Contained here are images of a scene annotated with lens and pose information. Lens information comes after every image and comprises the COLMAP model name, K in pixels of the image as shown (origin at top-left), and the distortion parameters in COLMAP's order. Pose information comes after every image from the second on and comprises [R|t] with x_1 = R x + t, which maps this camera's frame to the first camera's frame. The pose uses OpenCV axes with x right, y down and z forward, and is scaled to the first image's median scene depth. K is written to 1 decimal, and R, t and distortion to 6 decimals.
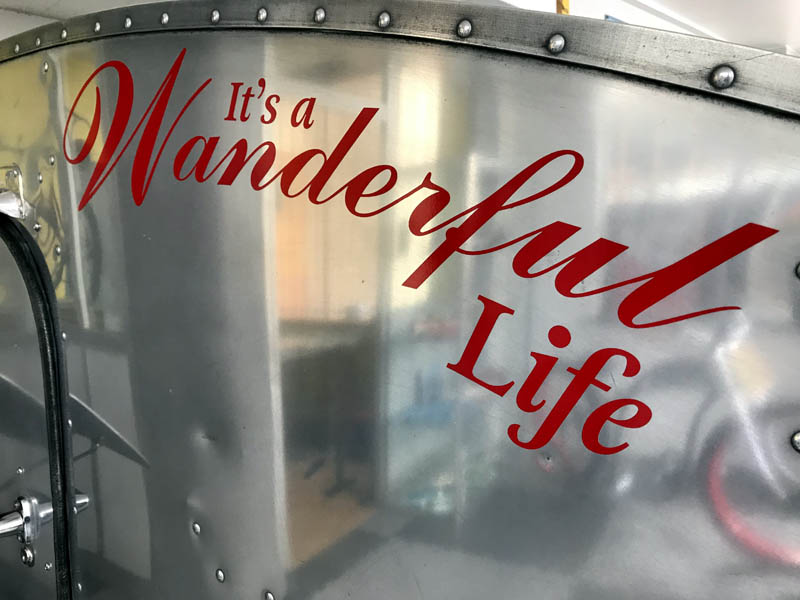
lens RADIAL K [[664.4, 0, 399.5], [0, 664.4, 294.9], [0, 0, 1]] dist [0.014815, -0.018382]
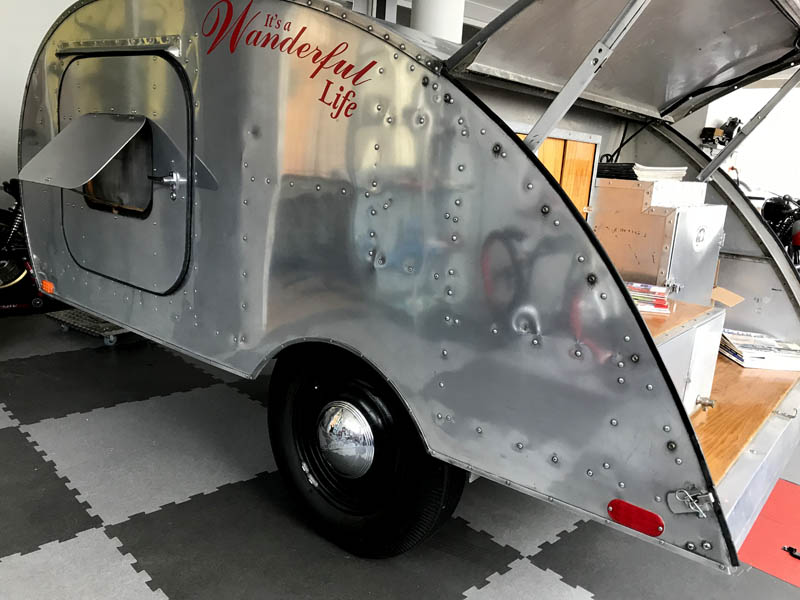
lens RADIAL K [[664.4, 0, 396.7], [0, 664.4, 297.8], [0, 0, 1]] dist [0.014815, -0.018382]
pose [[0.995131, 0.097950, -0.010966, 0.678449], [-0.095753, 0.987144, 0.127977, 0.707019], [0.023360, -0.126304, 0.991717, -2.952731]]
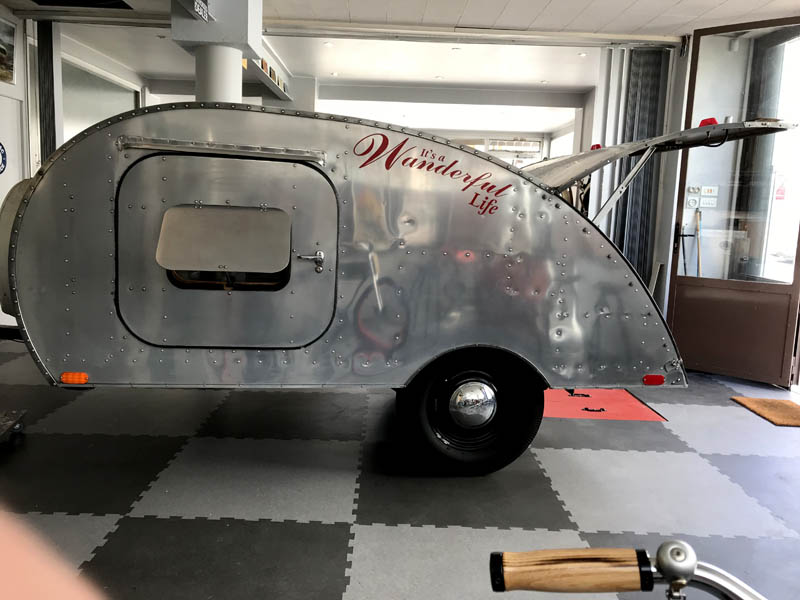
lens RADIAL K [[664.4, 0, 398.9], [0, 664.4, 299.3], [0, 0, 1]] dist [0.014815, -0.018382]
pose [[0.692989, -0.045549, 0.719508, -5.117587], [0.002170, 0.998129, 0.061098, 0.647334], [-0.720945, -0.040779, 0.691792, -3.036554]]
